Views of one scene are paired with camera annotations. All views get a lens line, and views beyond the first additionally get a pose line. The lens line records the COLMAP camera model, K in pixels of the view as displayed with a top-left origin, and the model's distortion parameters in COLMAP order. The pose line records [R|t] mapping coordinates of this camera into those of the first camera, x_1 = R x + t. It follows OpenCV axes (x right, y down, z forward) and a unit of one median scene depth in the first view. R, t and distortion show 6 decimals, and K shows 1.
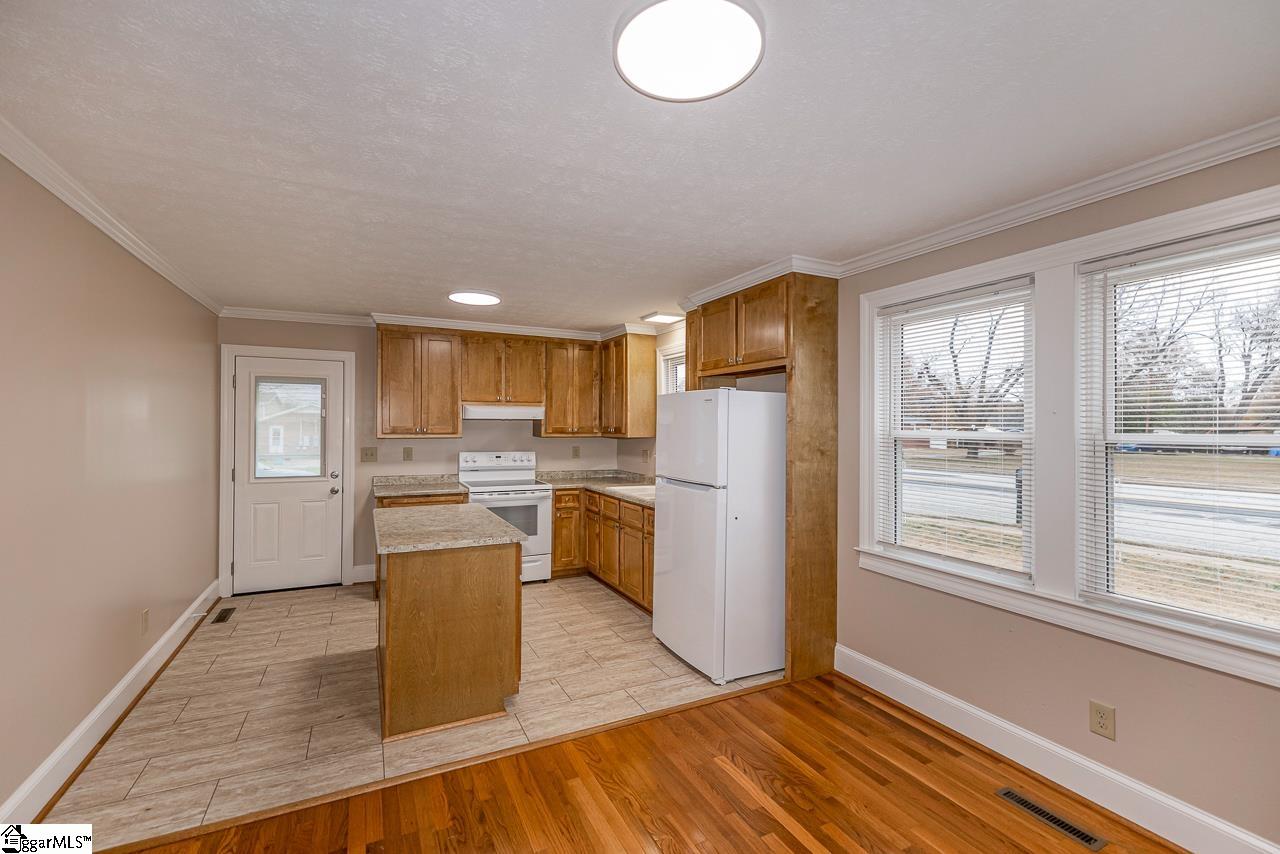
lens RADIAL K [[549.1, 0, 637.7], [0, 549.1, 425.1], [0, 0, 1]] dist [0.000840, -0.000029]
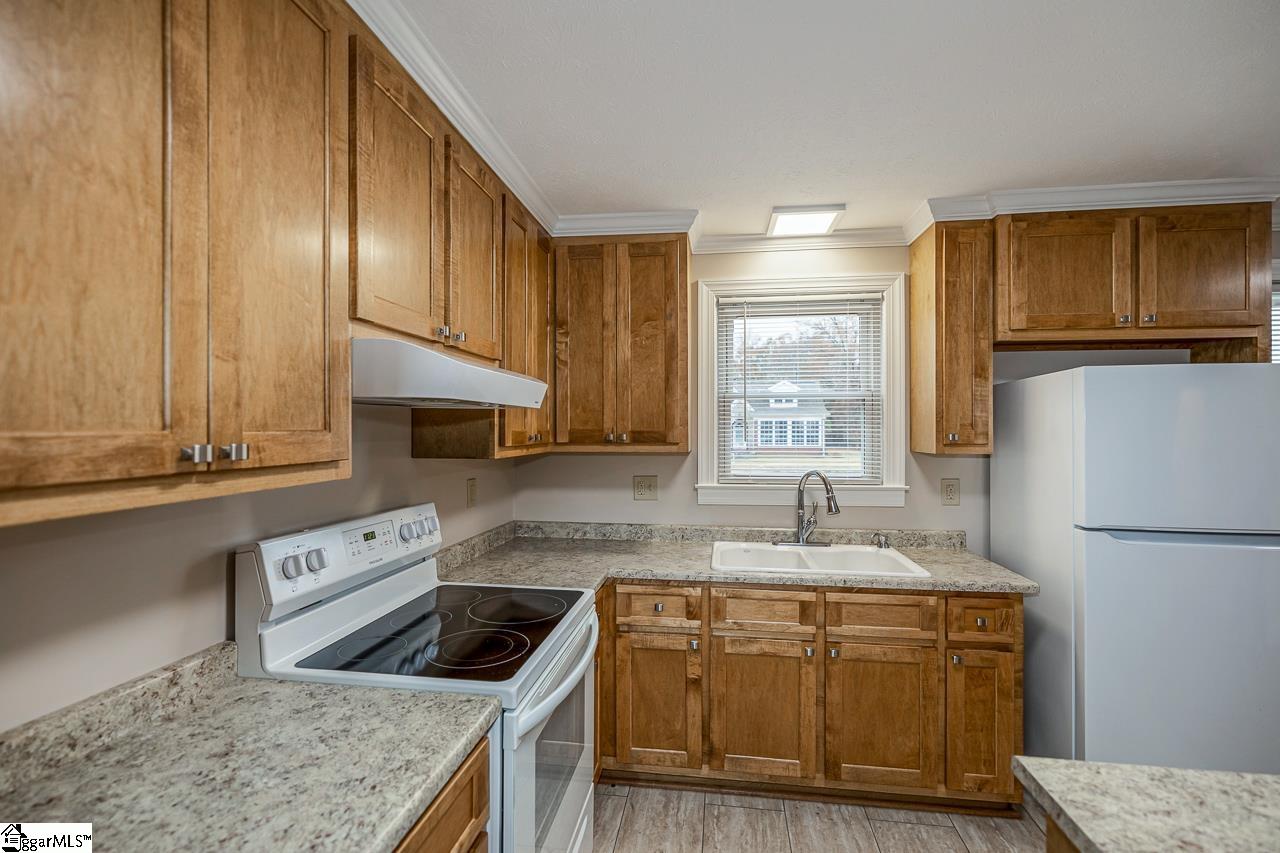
lens RADIAL K [[555.9, 0, 640.0], [0, 555.9, 426.5], [0, 0, 1]] dist [-0.000682, 0.000228]
pose [[0.562261, 0.001150, 0.826959, -0.476672], [-0.000695, 0.999999, -0.000919, 0.000827], [-0.826960, -0.000058, 0.562261, 0.825398]]
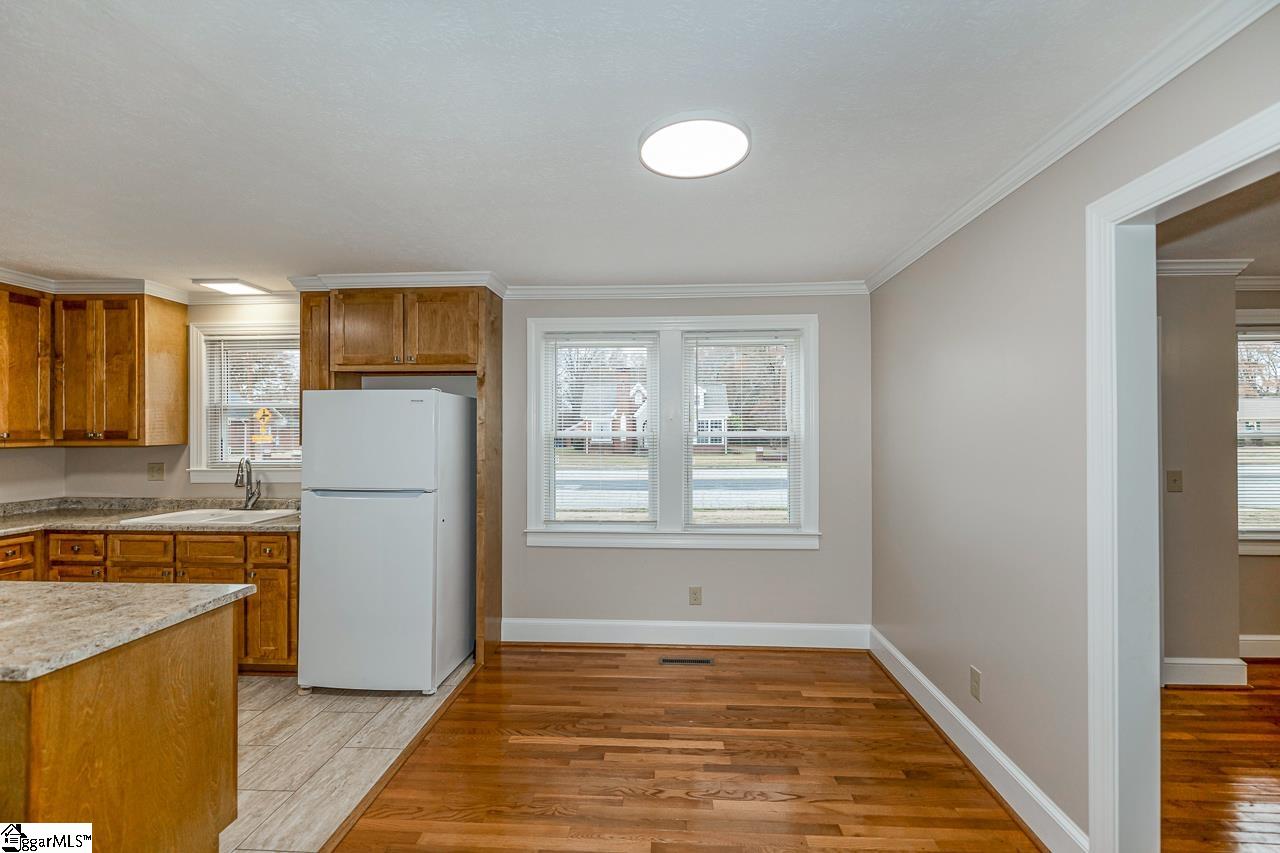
lens RADIAL K [[542.8, 0, 640.0], [0, 542.8, 426.5], [0, 0, 1]] dist [-0.000389, -0.000377]
pose [[0.495660, -0.000986, 0.868516, -0.326412], [0.001445, 0.999999, 0.000311, -0.000625], [-0.868515, 0.001101, 0.495661, 0.132117]]
